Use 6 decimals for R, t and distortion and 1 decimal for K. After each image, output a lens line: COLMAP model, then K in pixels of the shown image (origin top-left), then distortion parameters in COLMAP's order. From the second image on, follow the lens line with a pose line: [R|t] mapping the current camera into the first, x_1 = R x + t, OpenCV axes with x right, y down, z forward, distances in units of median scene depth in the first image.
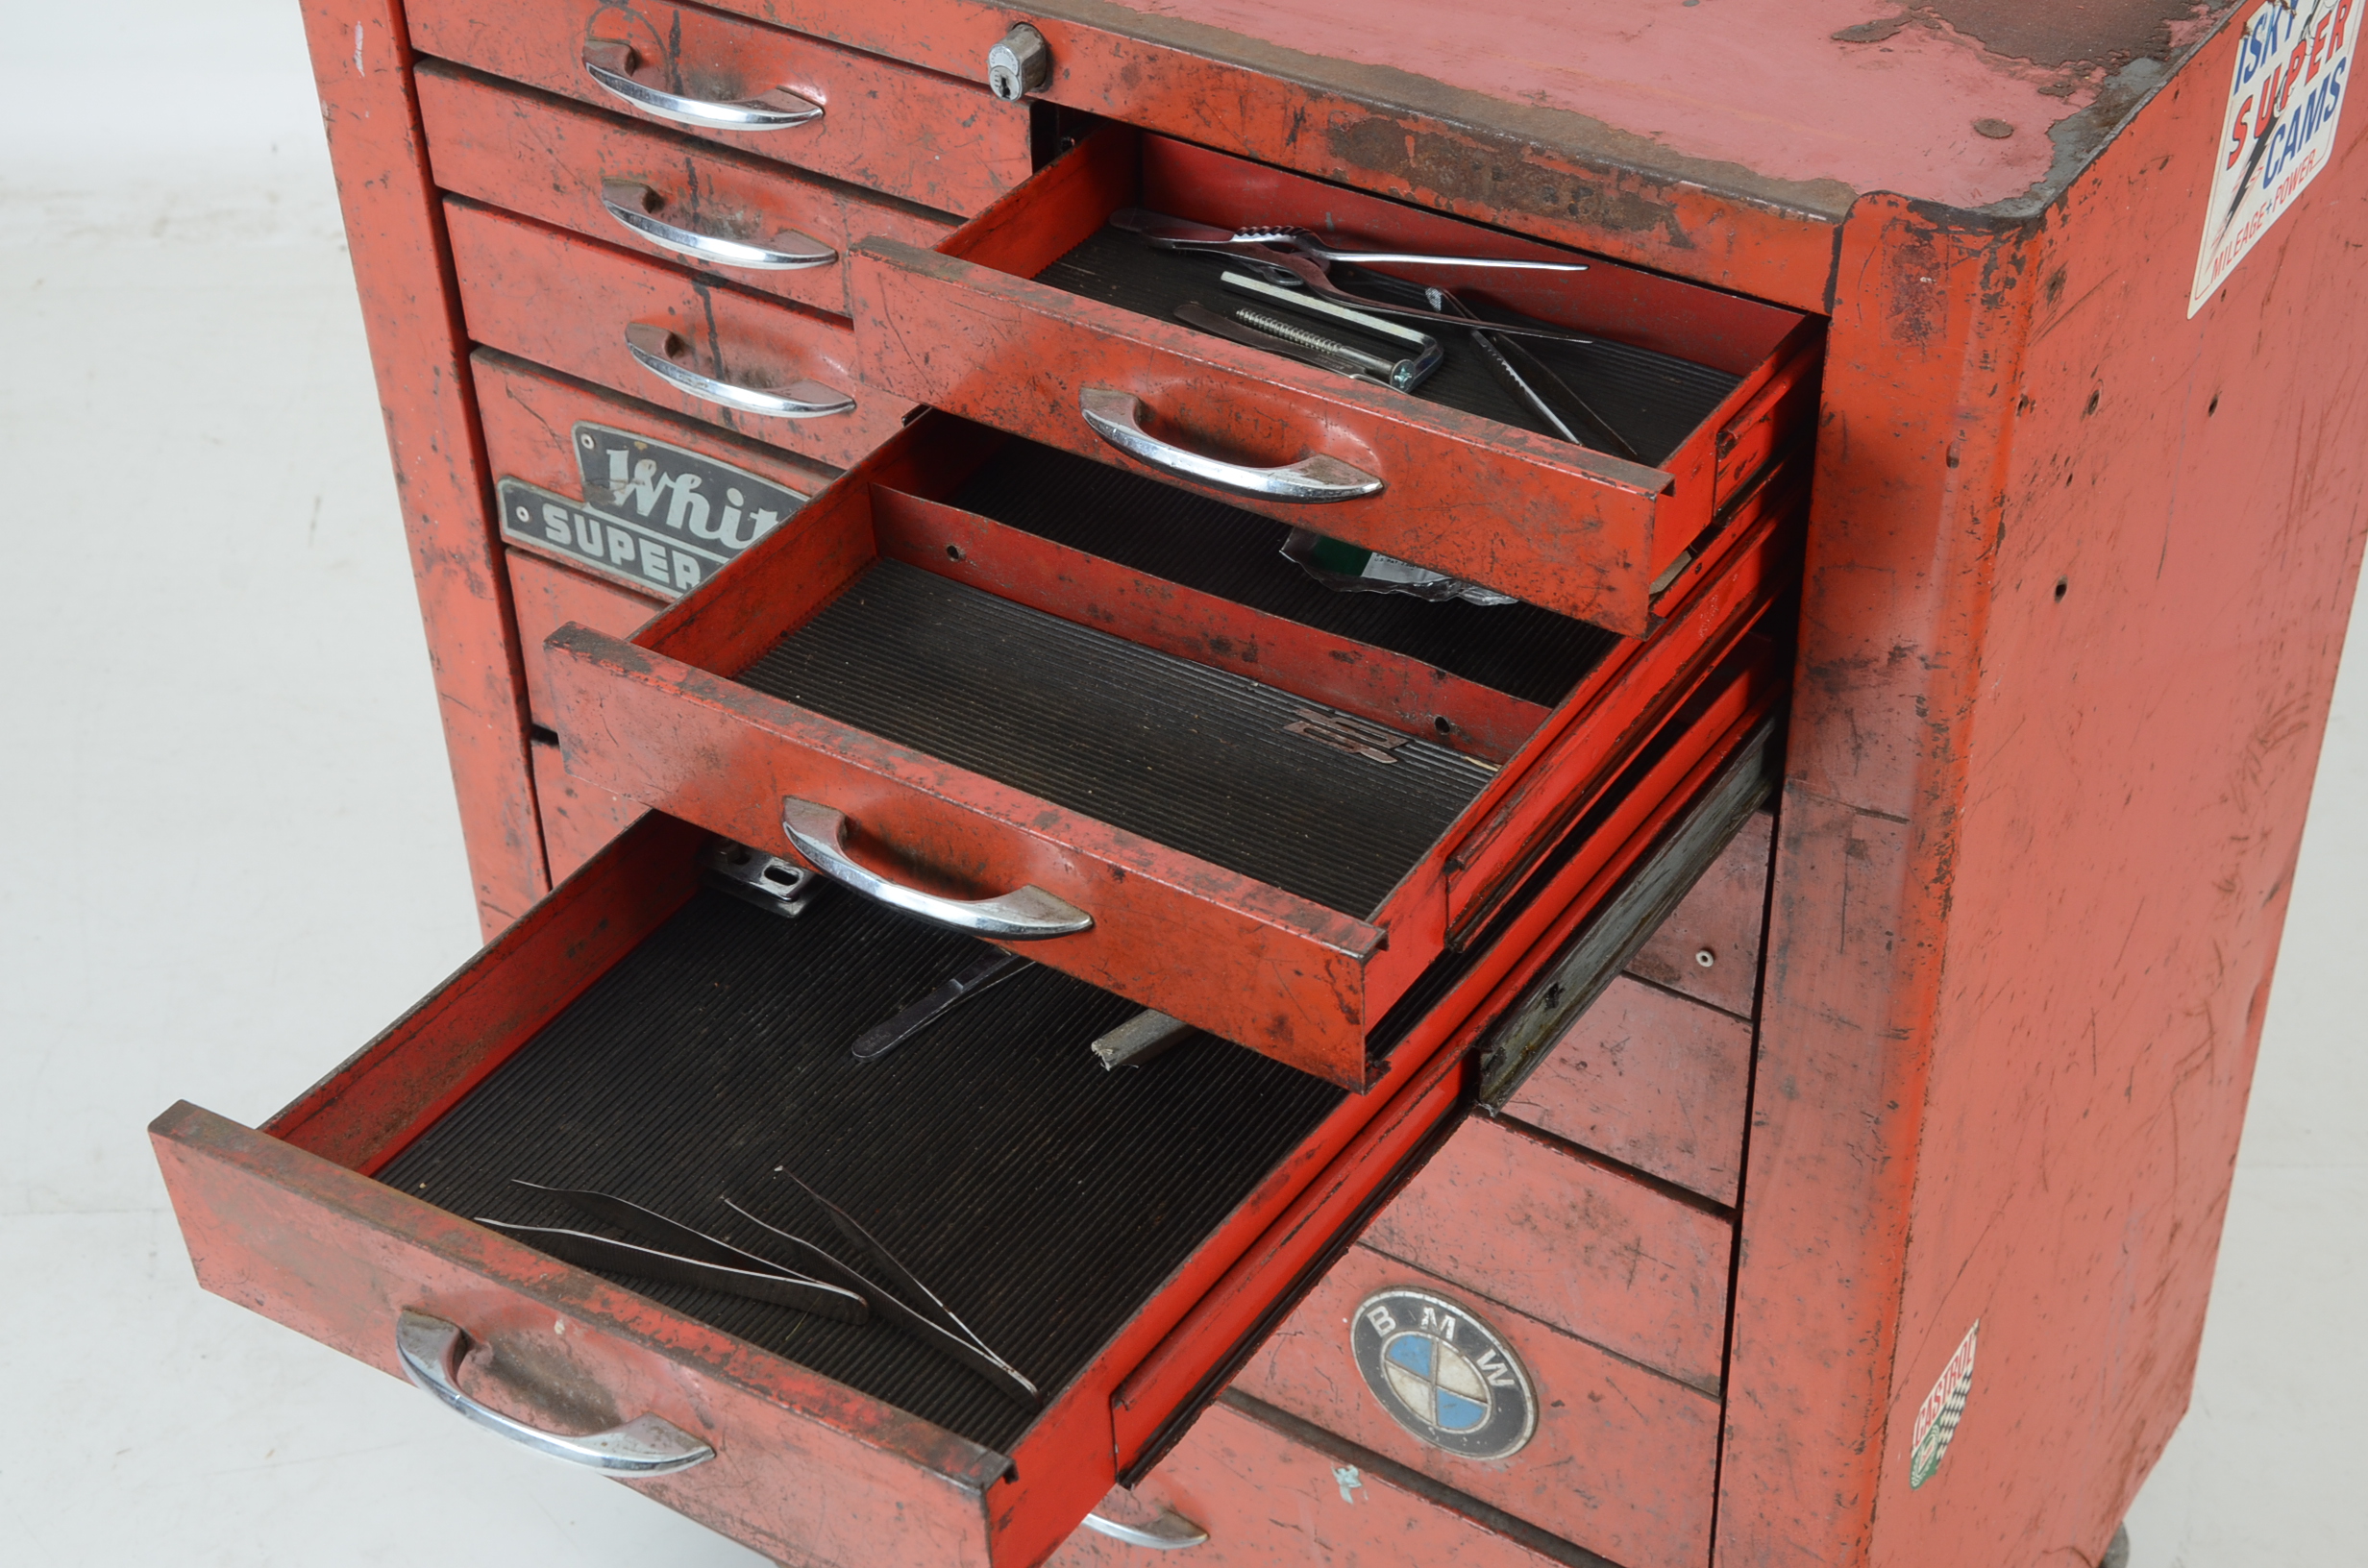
lens RADIAL K [[3583.7, 0, 1184.0], [0, 3583.7, 784.0], [0, 0, 1]] dist [0.130392, 0.479509]
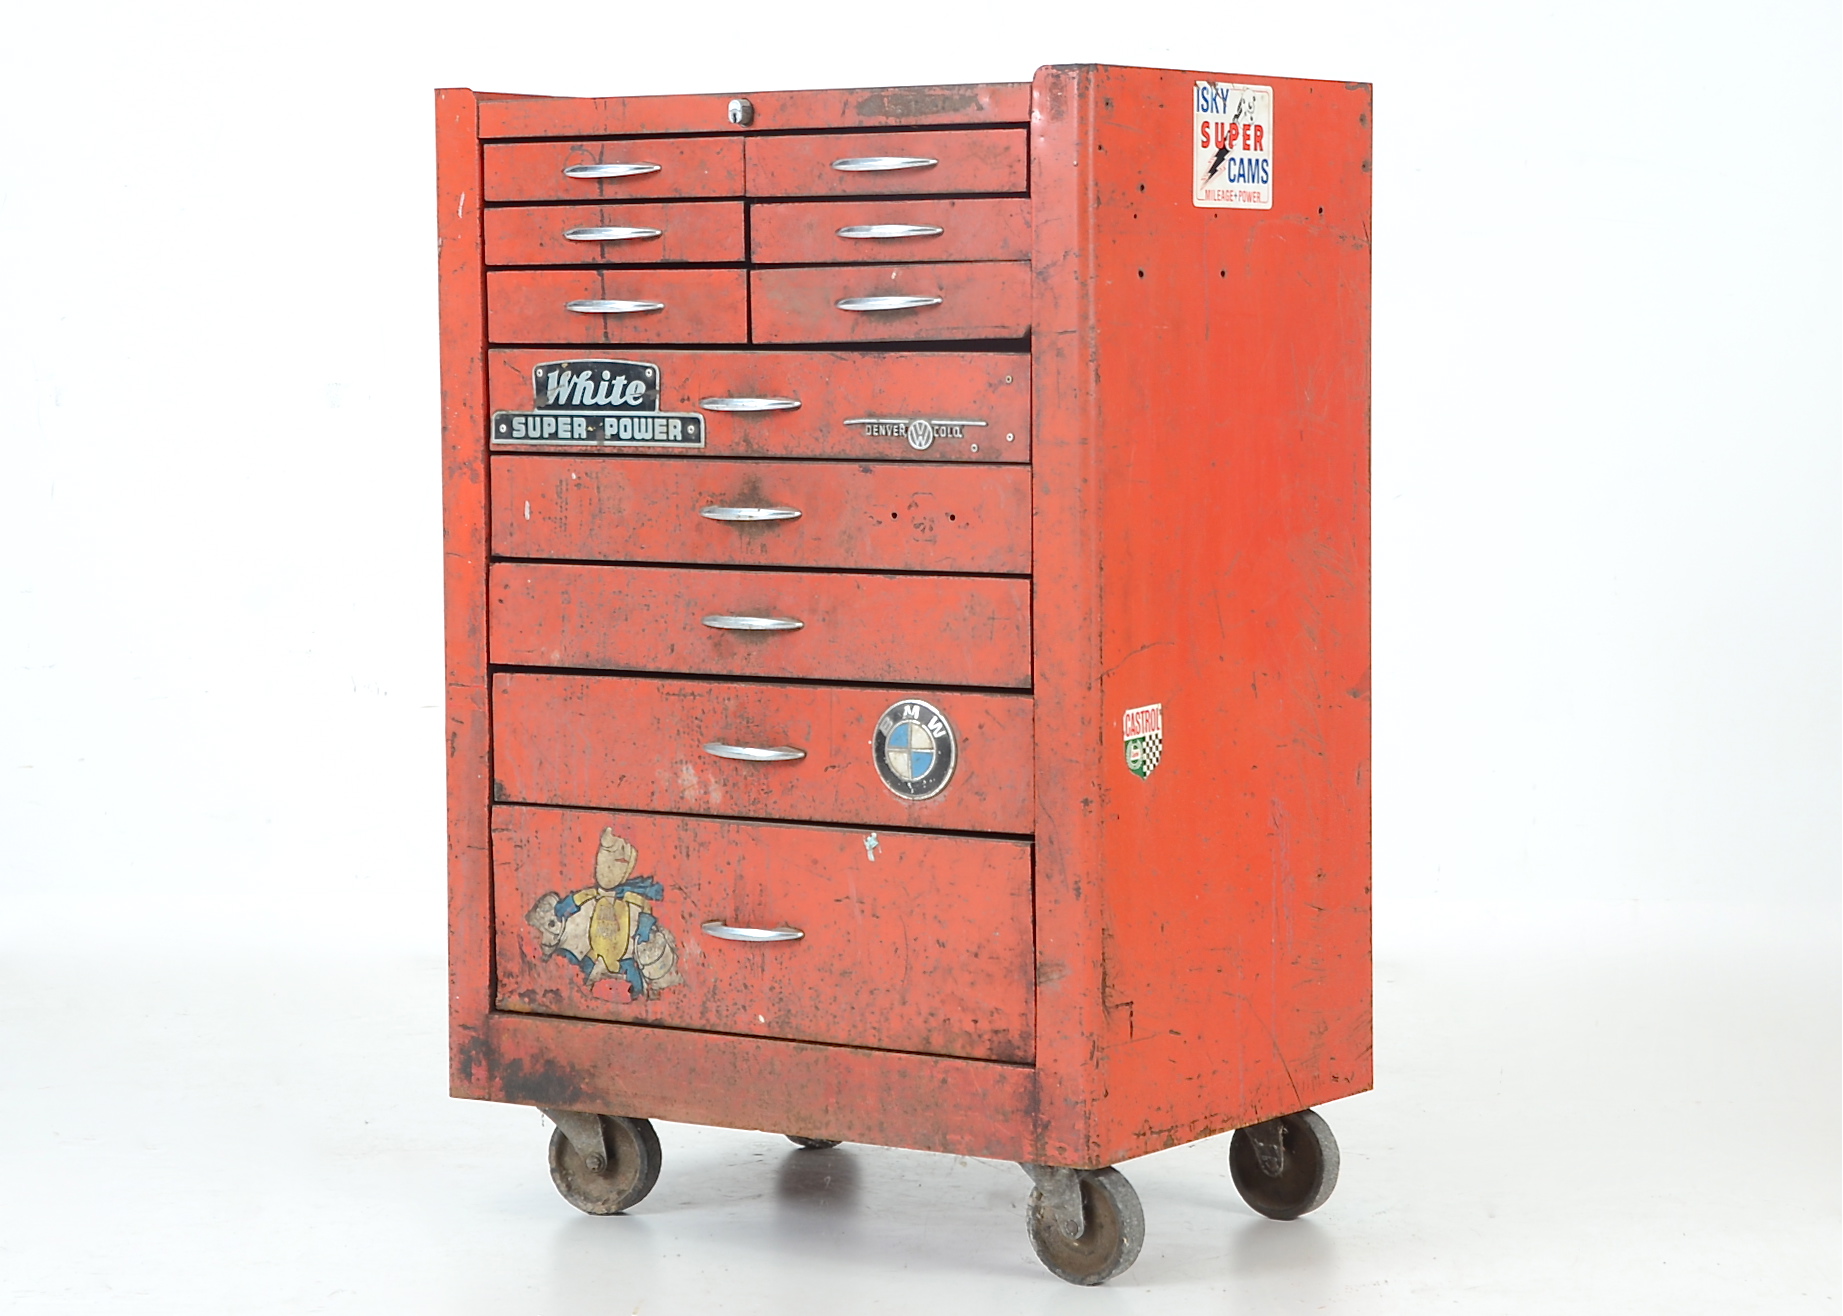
lens RADIAL K [[4602.7, 0, 956.2], [0, 4602.7, 586.6], [0, 0, 1]] dist [0.294742, 0.216964]
pose [[0.999689, 0.018533, -0.016685, 0.154236], [-0.024657, 0.834656, -0.550220, 1.727102], [0.003729, 0.550460, 0.834853, -1.426165]]
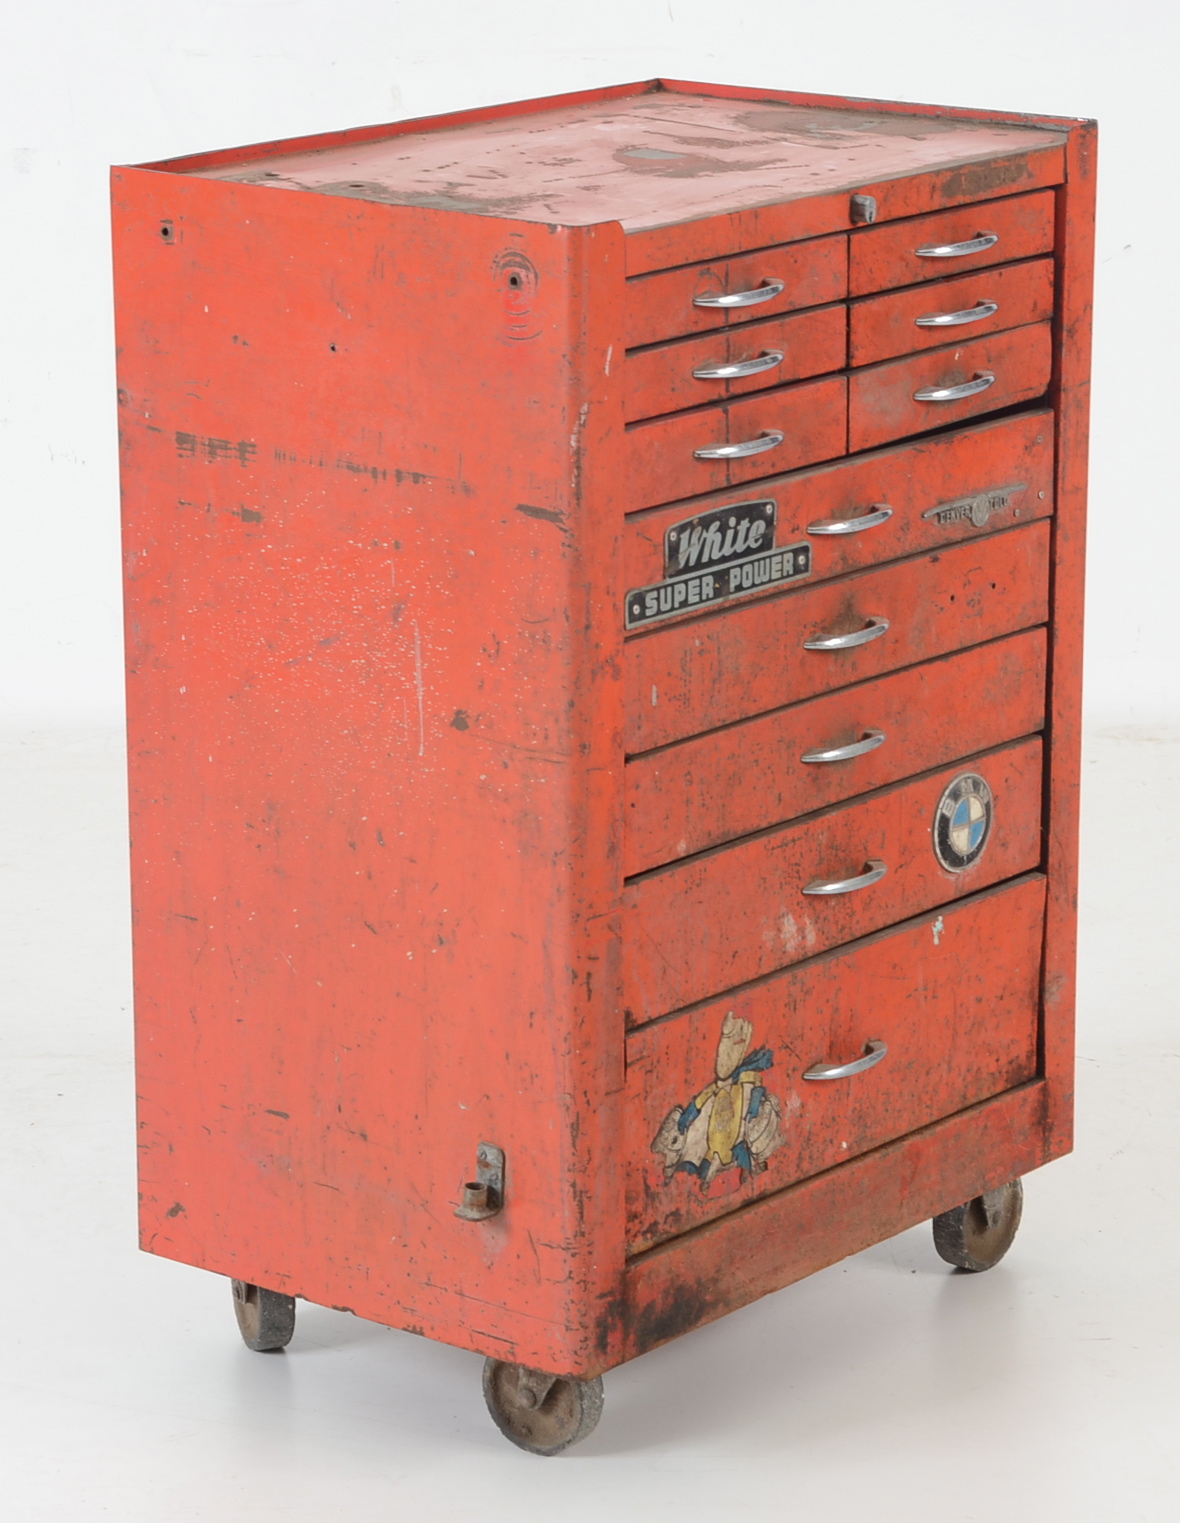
lens RADIAL K [[4972.2, 0, 590.0], [0, 4972.2, 761.5], [0, 0, 1]] dist [0.360371, -0.804341]
pose [[0.104906, -0.234363, 0.966472, -3.031331], [0.599169, 0.790540, 0.126663, -0.398238], [-0.793720, 0.565792, 0.223356, 0.562720]]
